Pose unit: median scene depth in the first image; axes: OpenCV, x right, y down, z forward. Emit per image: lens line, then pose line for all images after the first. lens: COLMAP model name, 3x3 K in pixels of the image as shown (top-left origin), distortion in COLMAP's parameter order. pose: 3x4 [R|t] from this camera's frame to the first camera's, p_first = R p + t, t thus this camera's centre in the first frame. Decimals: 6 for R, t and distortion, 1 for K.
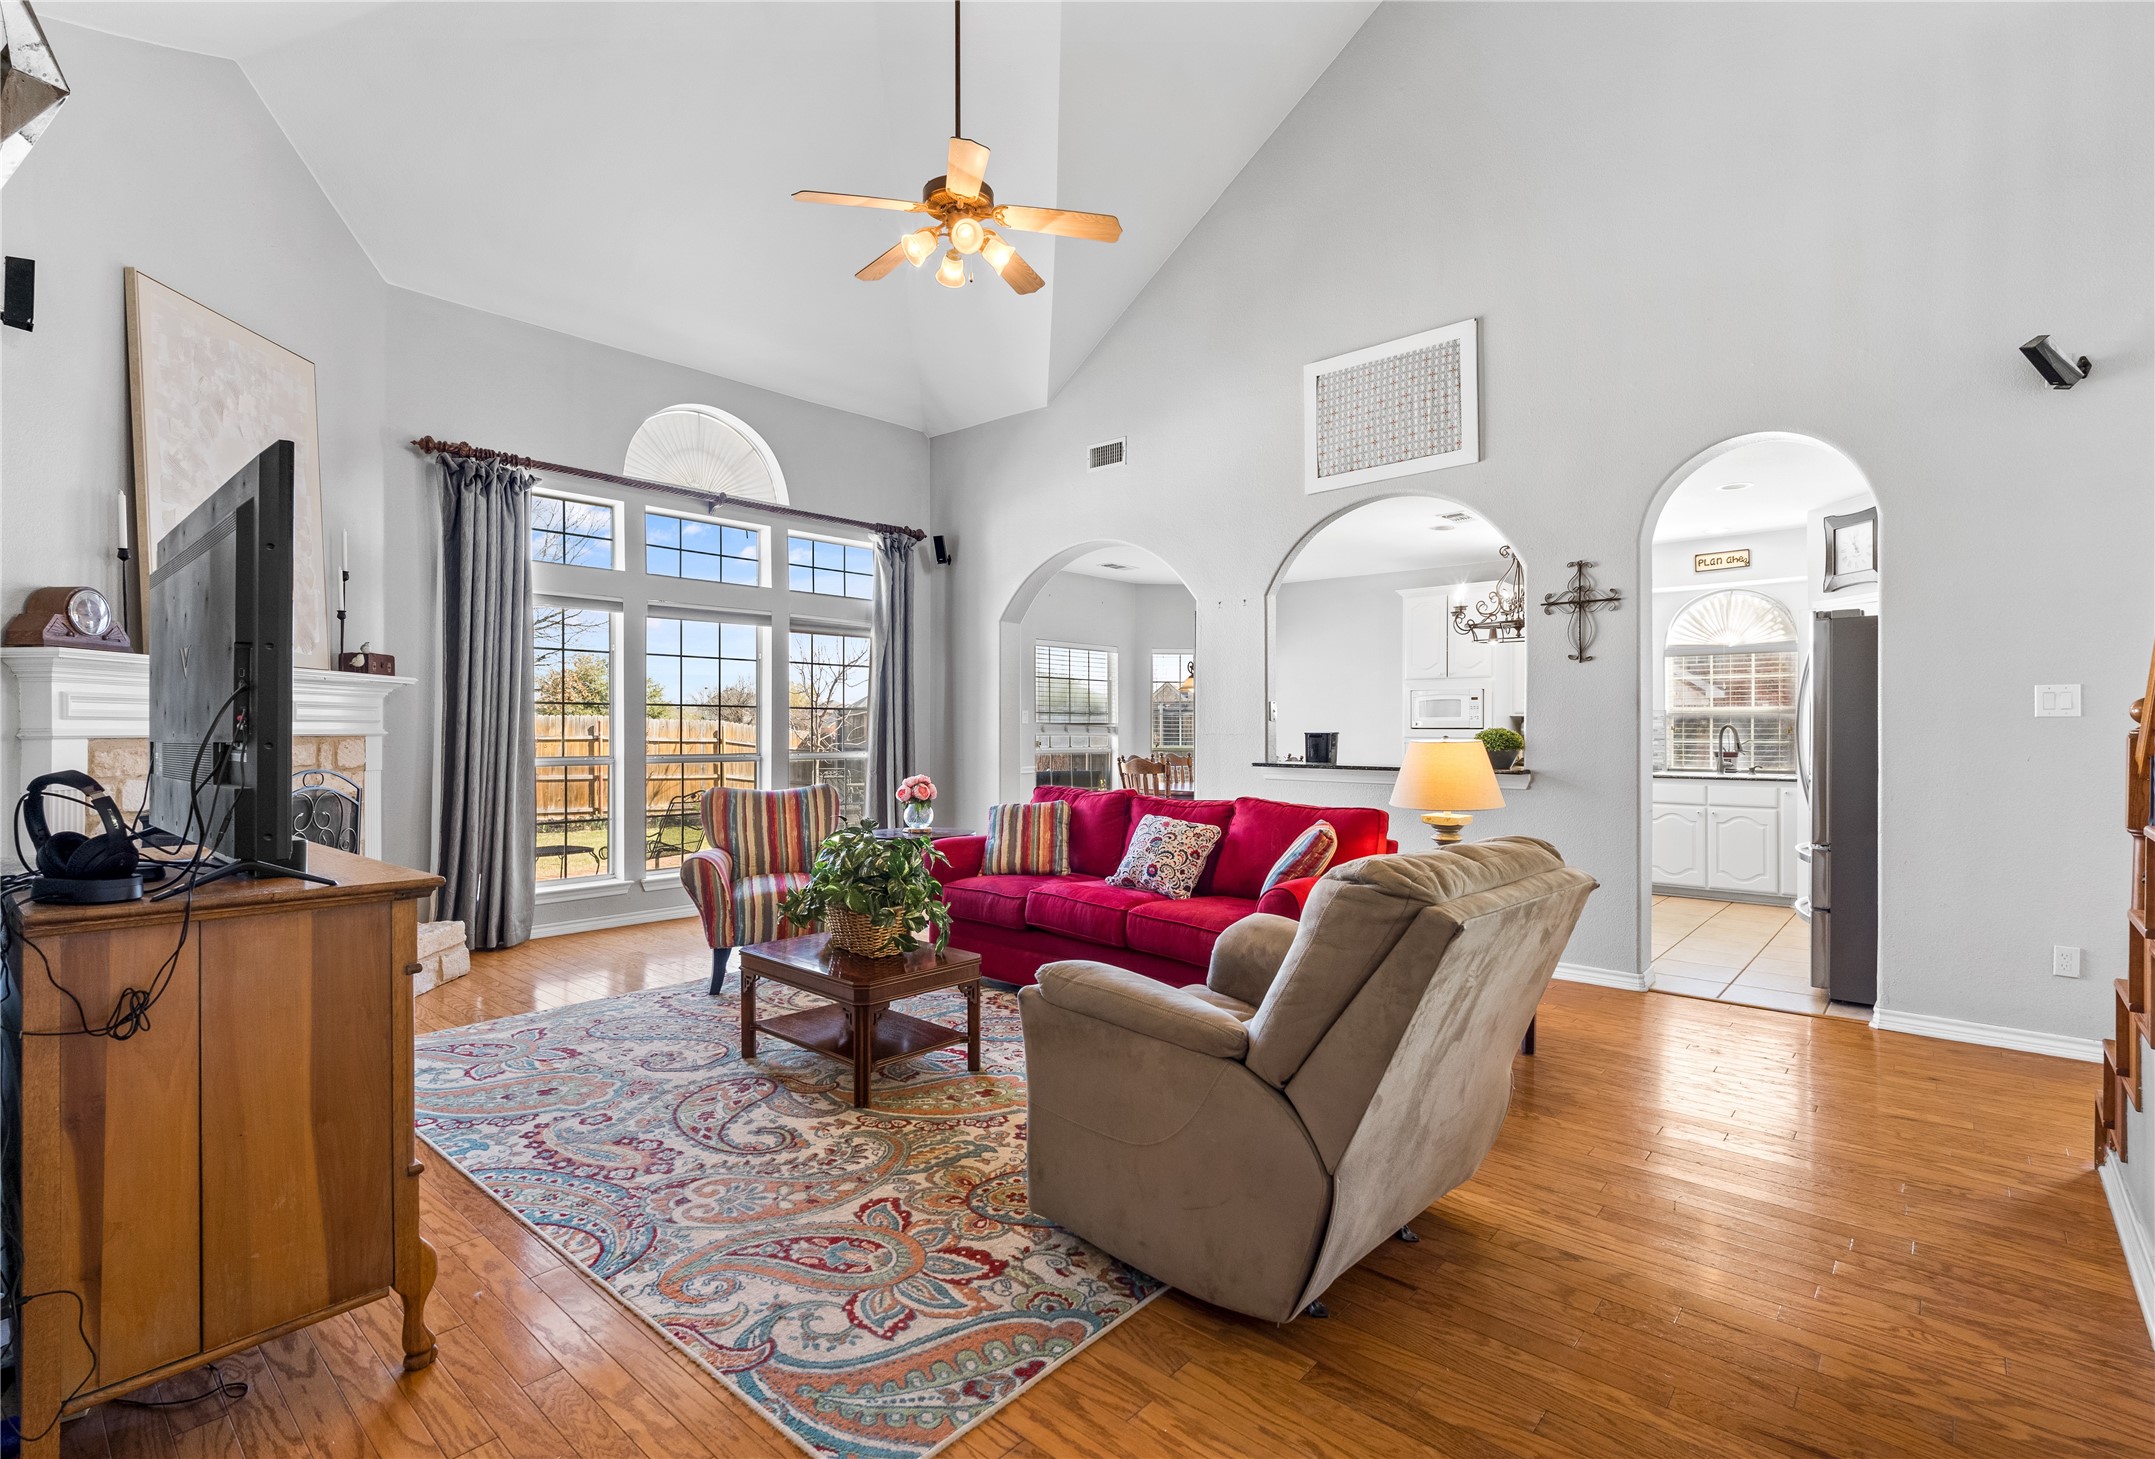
lens RADIAL K [[1004.0, 0, 1063.7], [0, 1004.0, 723.9], [0, 0, 1]] dist [-0.005441, 0.000393]
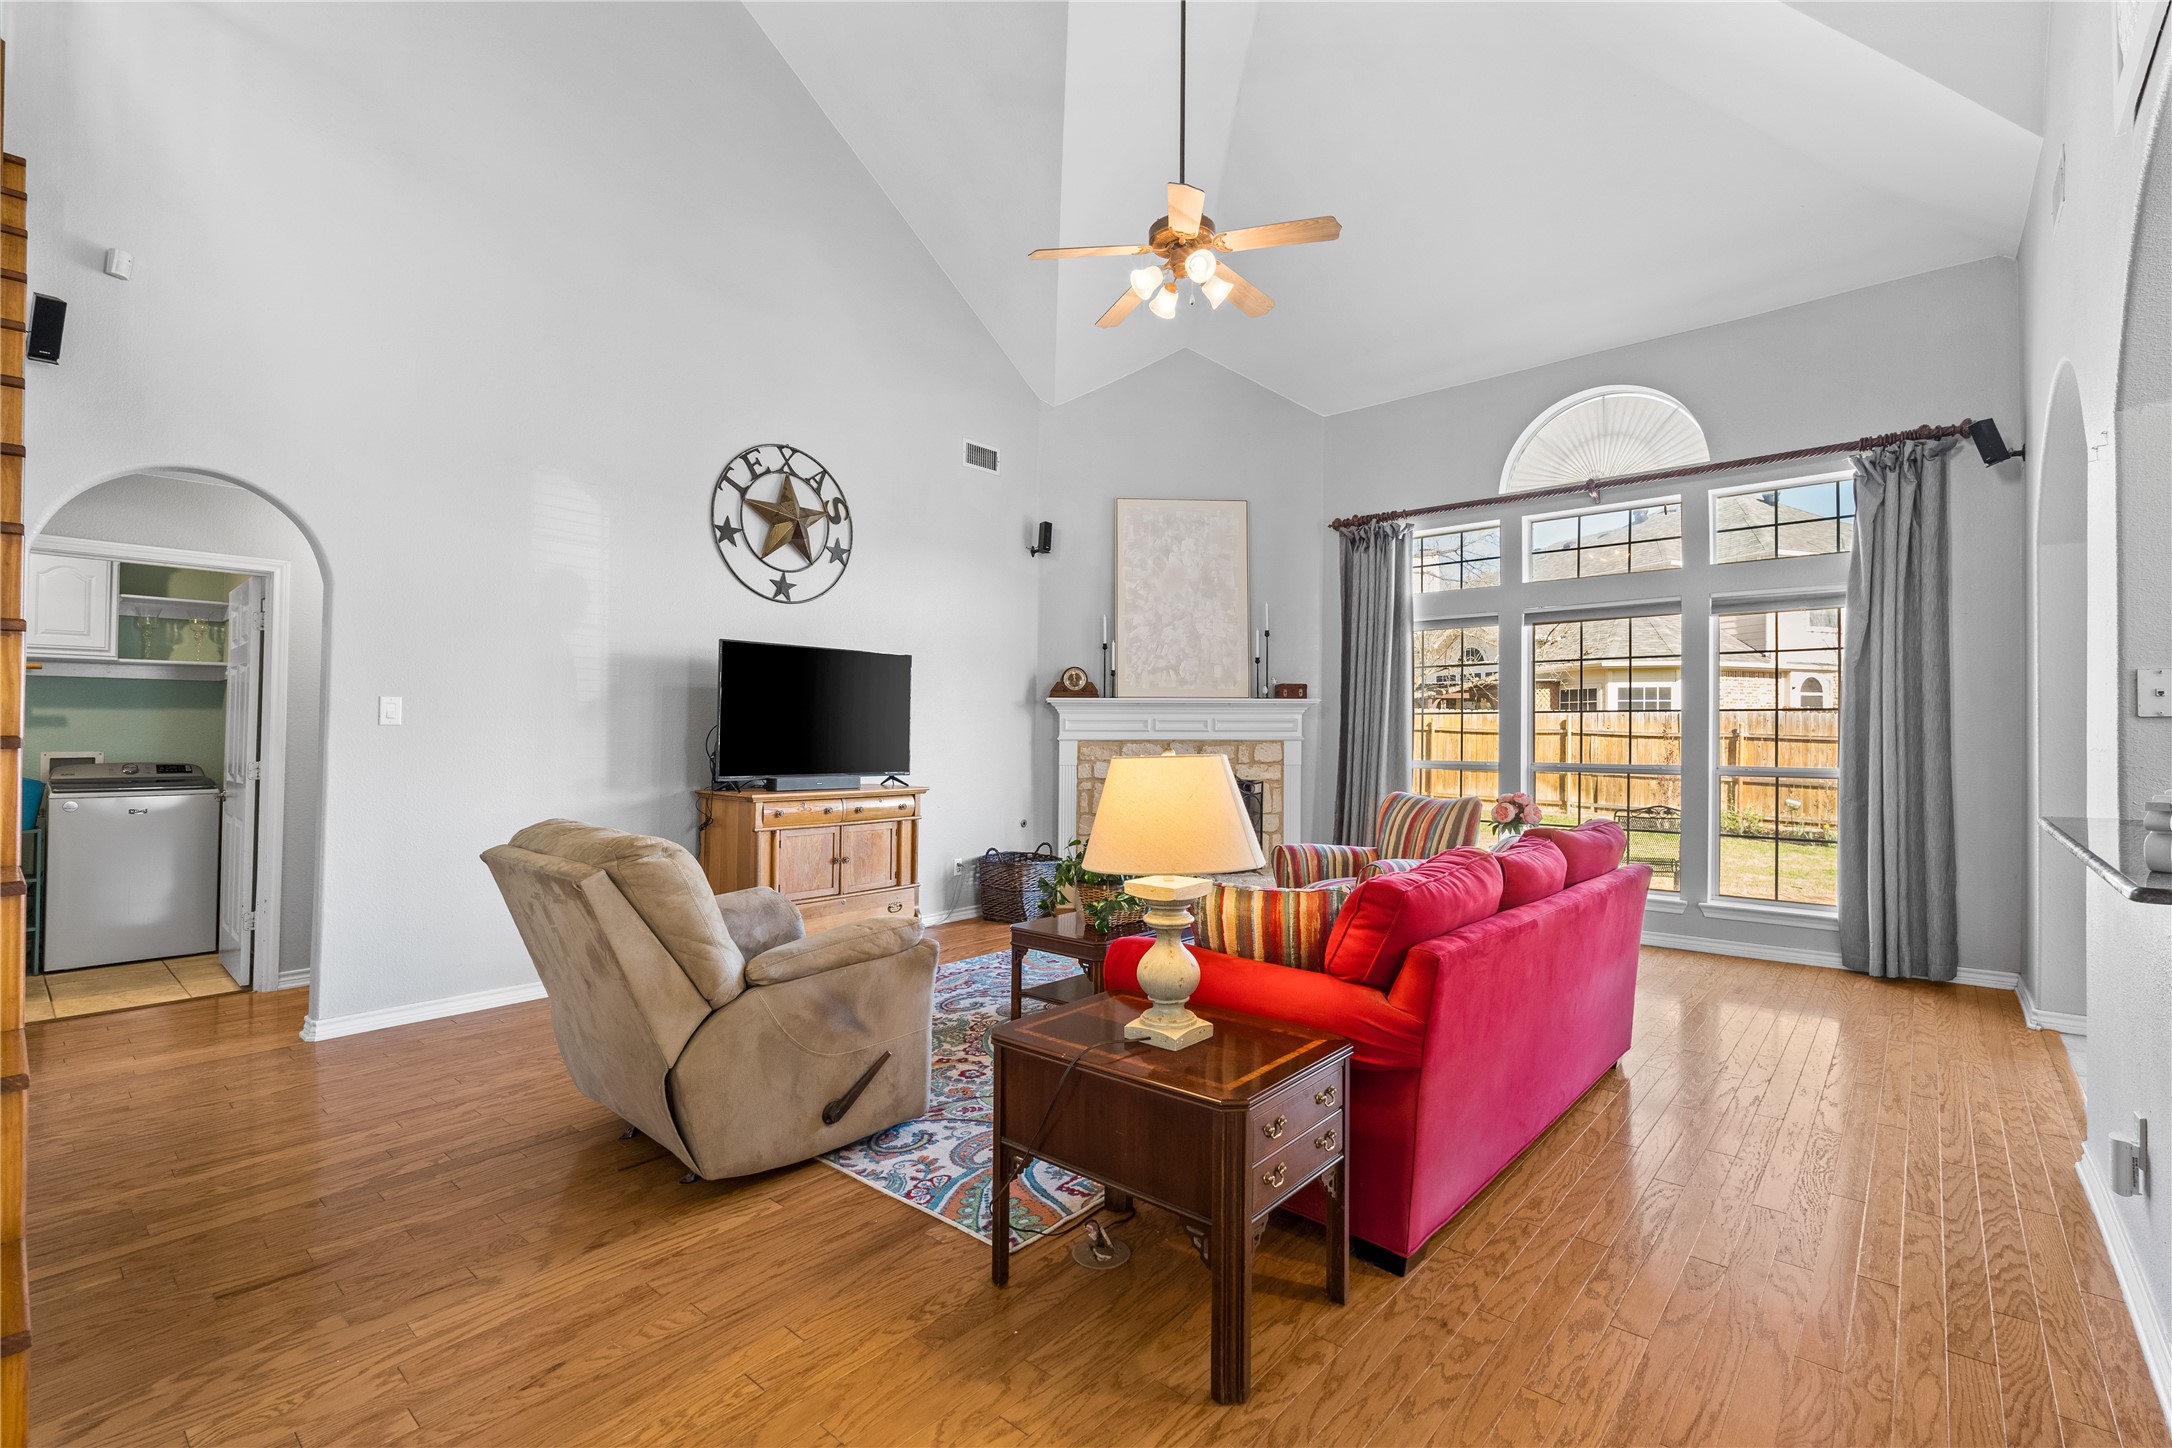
lens RADIAL K [[957.0, 0, 1081.5], [0, 957.0, 726.8], [0, 0, 1]] dist [-0.006379, 0.000350]
pose [[0.023613, -0.007444, -0.999693, 0.916091], [0.005548, 0.999958, -0.007315, -0.000016], [0.999706, -0.005373, 0.023654, 0.897565]]
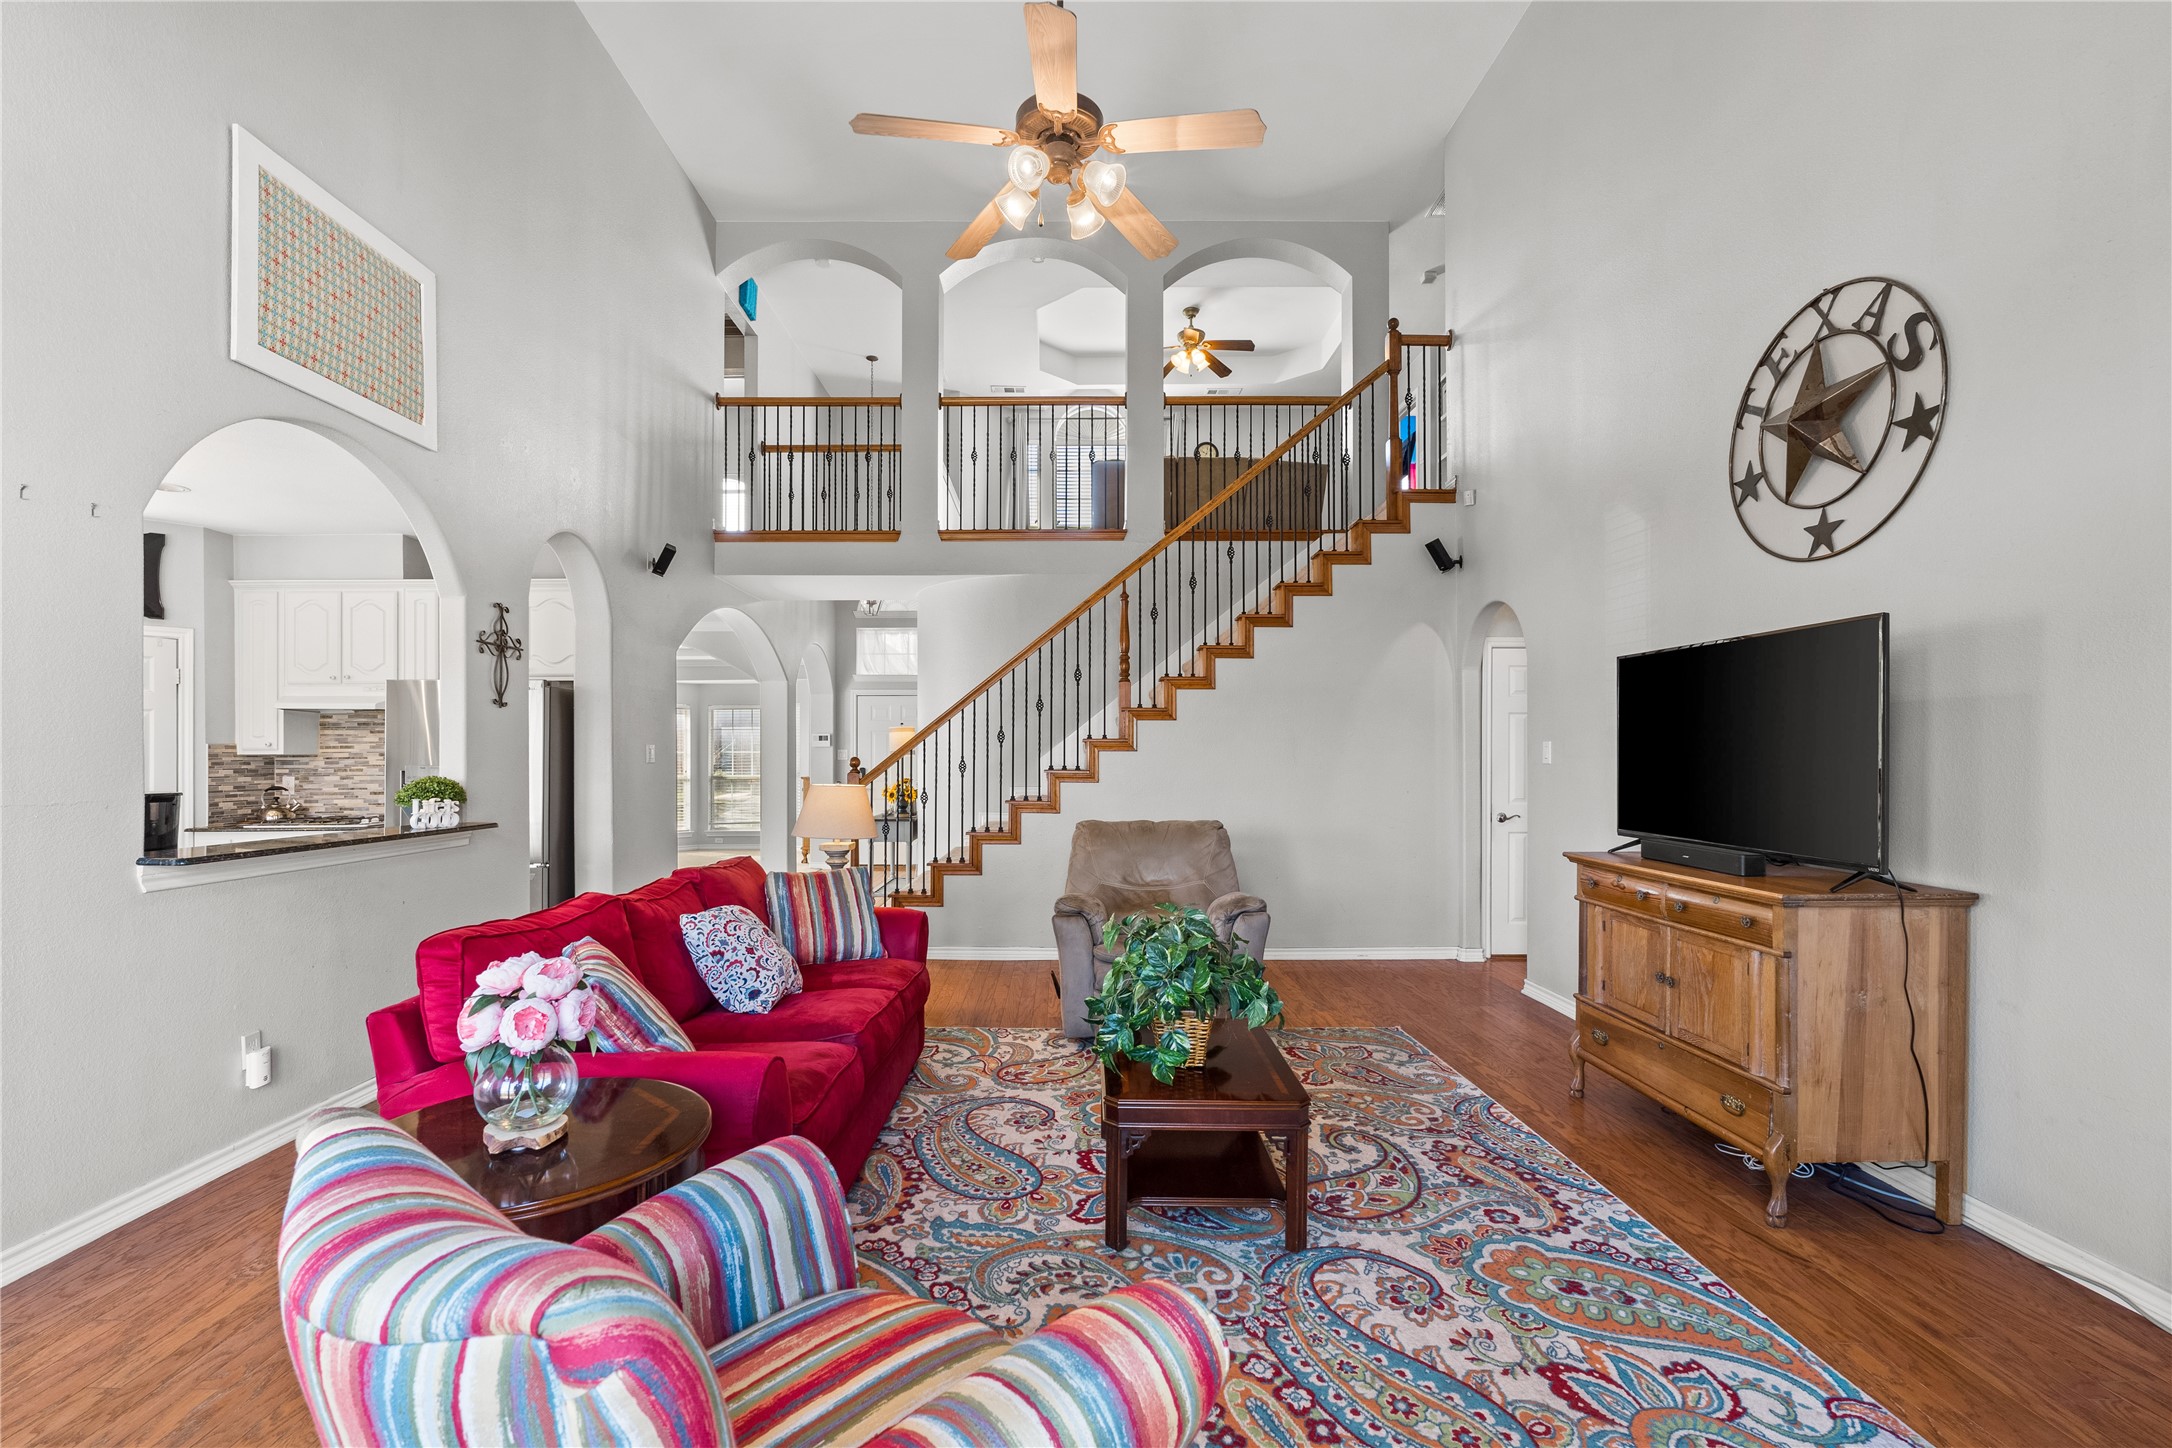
lens RADIAL K [[957.0, 0, 1070.7], [0, 957.0, 736.7], [0, 0, 1]] dist [-0.006379, 0.000350]
pose [[-0.678995, 0.012689, 0.734033, -0.694211], [-0.005166, 0.999743, -0.022061, -0.018495], [-0.734125, -0.018771, -0.678755, 1.551882]]
